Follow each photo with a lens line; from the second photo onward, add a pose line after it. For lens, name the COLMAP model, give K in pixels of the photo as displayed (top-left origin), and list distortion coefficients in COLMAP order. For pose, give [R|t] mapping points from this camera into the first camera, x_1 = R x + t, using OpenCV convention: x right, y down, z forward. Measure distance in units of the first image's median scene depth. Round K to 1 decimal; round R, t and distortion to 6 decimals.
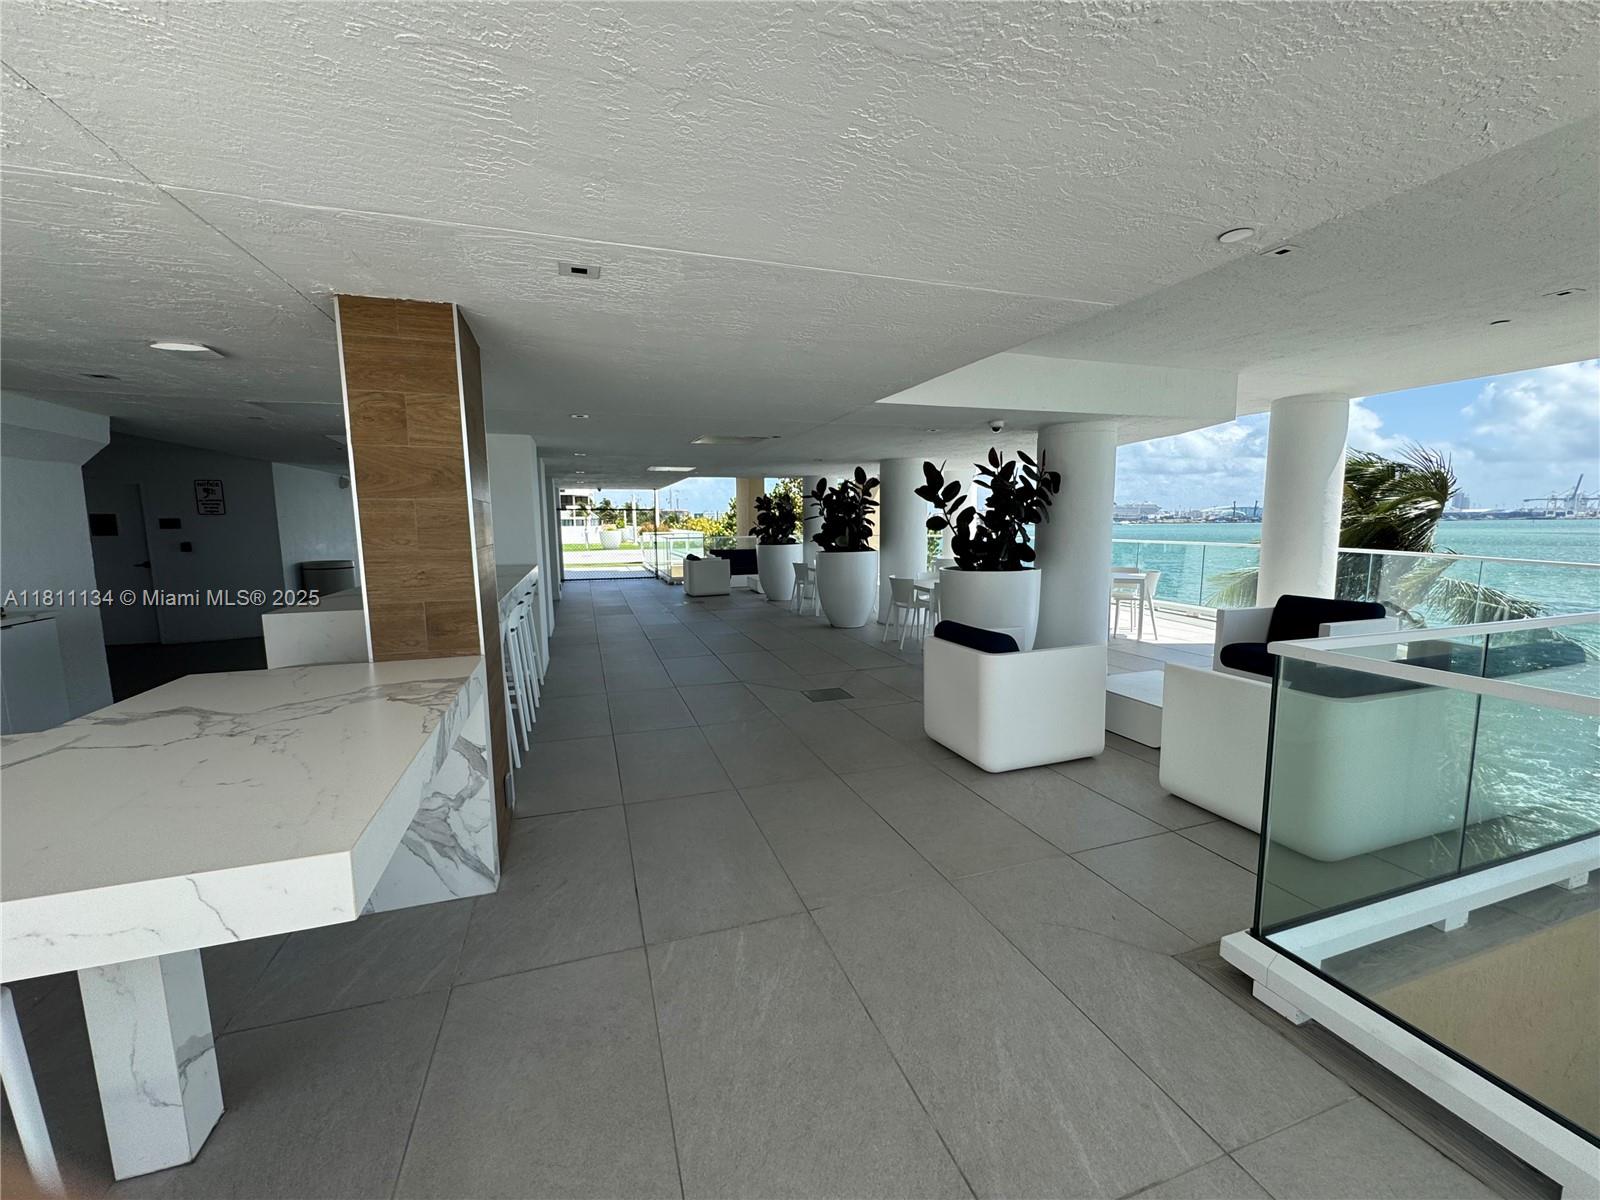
lens RADIAL K [[639.7, 0, 798.9], [0, 639.7, 599.8], [0, 0, 1]] dist [-0.001264, -0.000103]
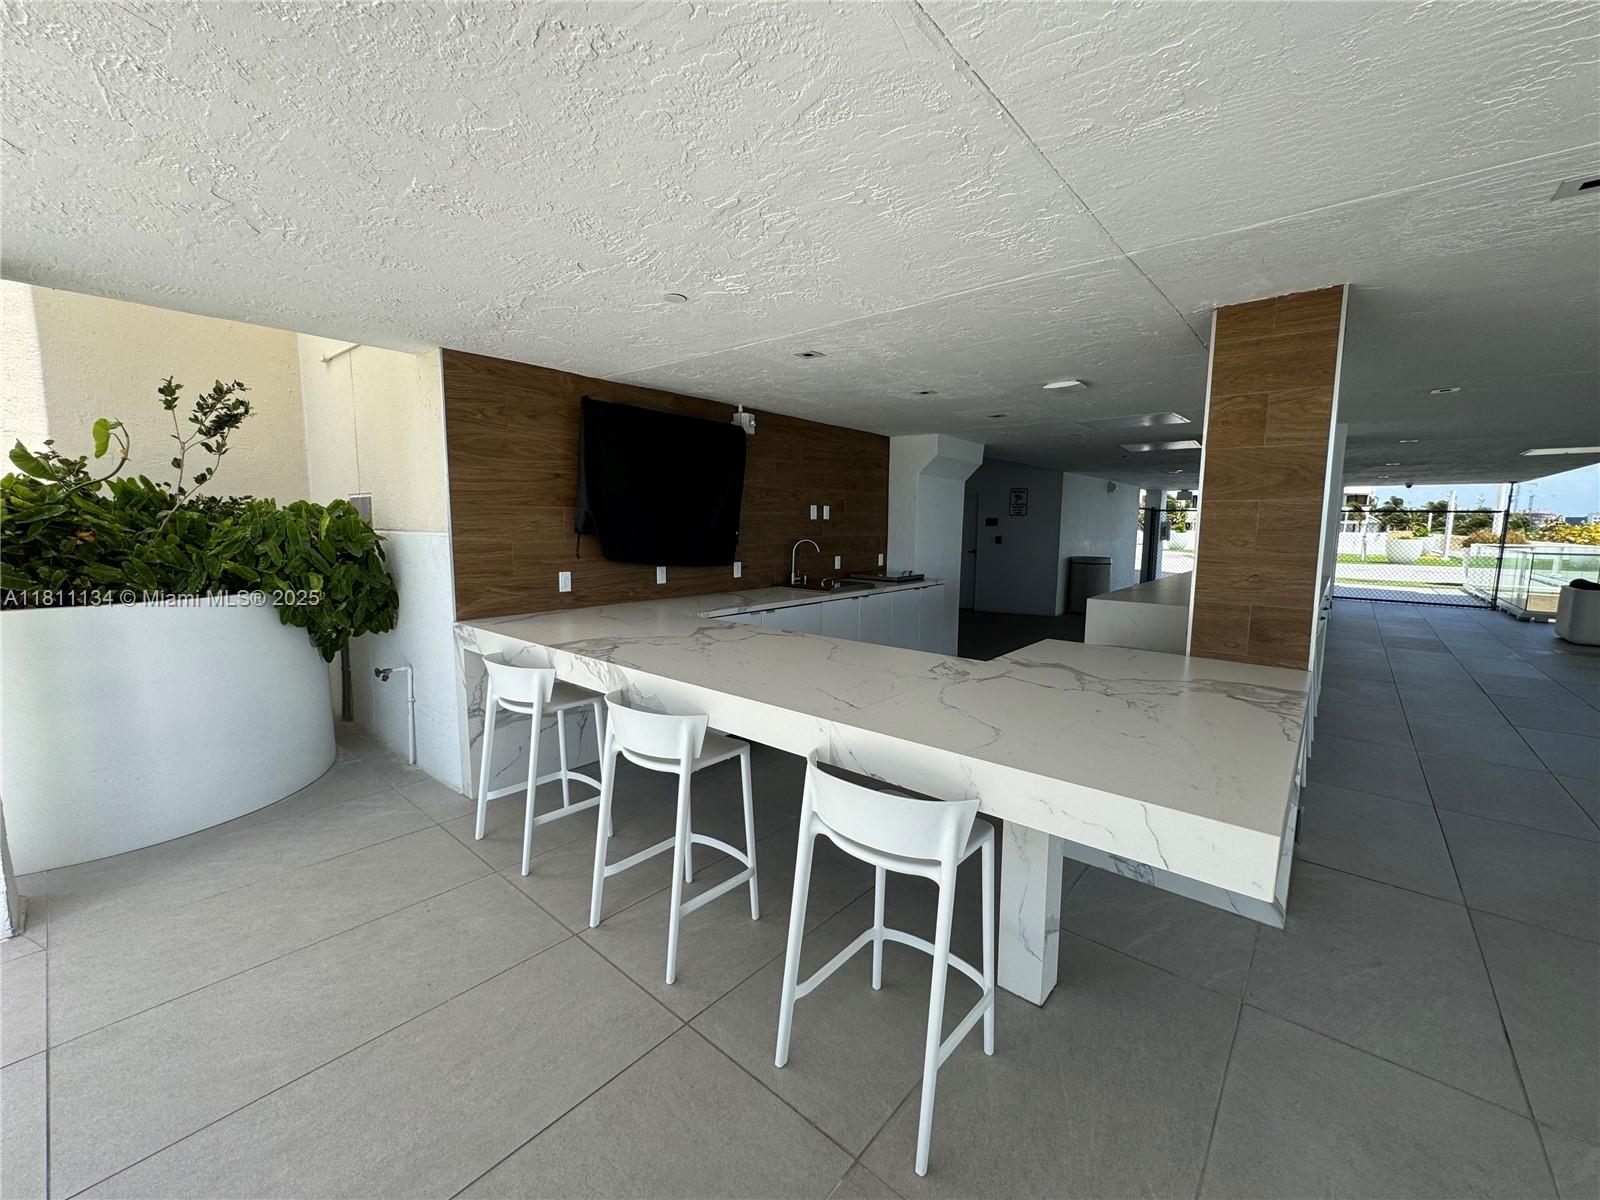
lens RADIAL K [[639.7, 0, 798.9], [0, 639.7, 599.3], [0, 0, 1]] dist [-0.001264, -0.000103]
pose [[0.511207, 0.116292, -0.851553, -0.107605], [-0.119668, 0.990783, 0.063467, 0.015001], [0.851086, 0.069459, 0.520412, -0.098552]]
